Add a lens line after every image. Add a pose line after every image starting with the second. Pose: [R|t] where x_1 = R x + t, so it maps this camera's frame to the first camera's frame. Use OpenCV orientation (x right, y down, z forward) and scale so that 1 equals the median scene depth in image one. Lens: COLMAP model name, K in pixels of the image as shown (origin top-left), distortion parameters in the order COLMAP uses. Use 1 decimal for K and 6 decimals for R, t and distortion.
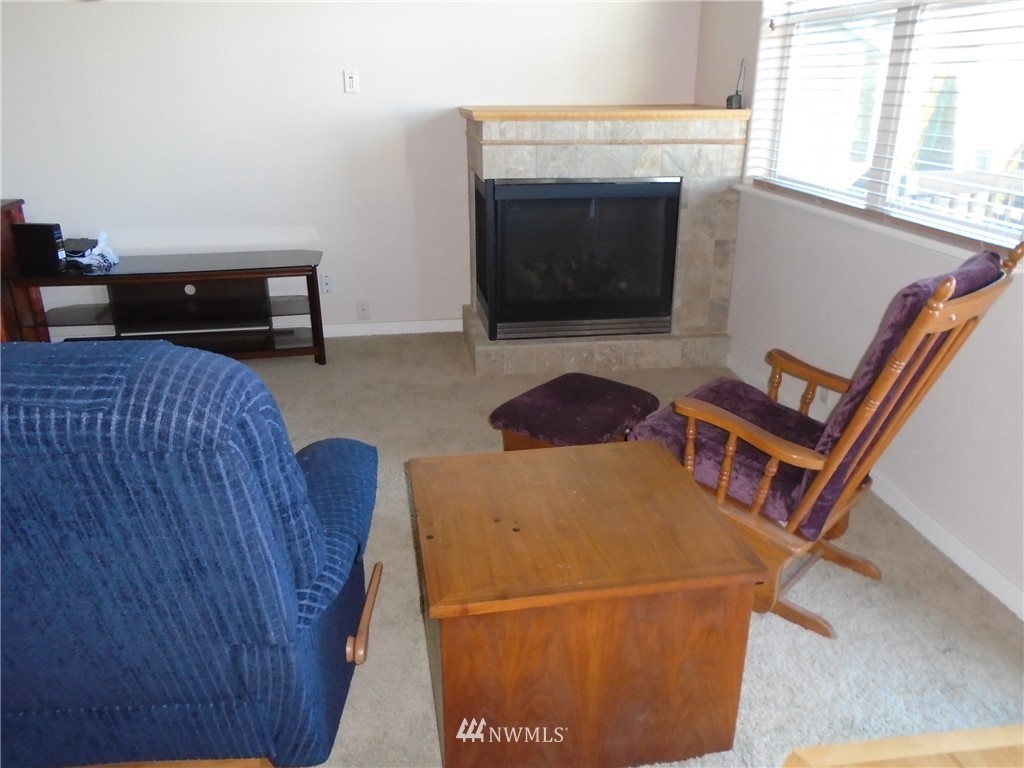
lens RADIAL K [[767.0, 0, 512.0], [0, 767.0, 384.0], [0, 0, 1]] dist [-0.031499, 0.005502]
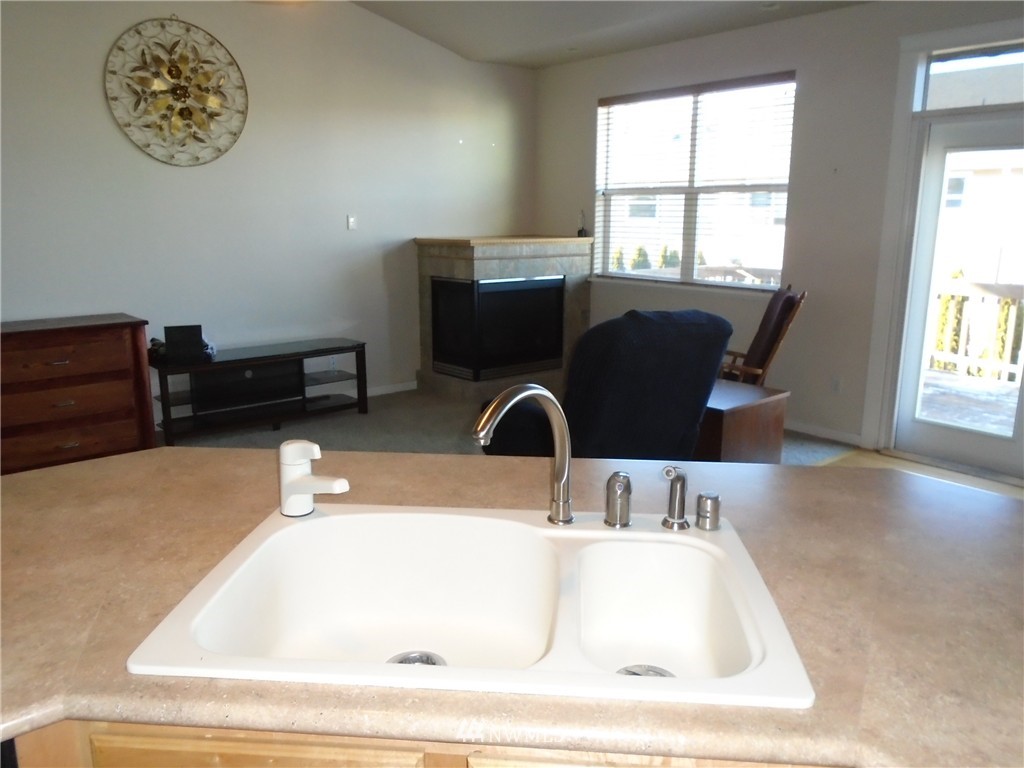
lens RADIAL K [[767.0, 0, 512.0], [0, 767.0, 384.0], [0, 0, 1]] dist [-0.031499, 0.005502]
pose [[0.853043, -0.108611, 0.510414, -0.794645], [0.185945, 0.977164, -0.102835, 0.127868], [-0.487589, 0.182632, 0.853758, -0.383999]]
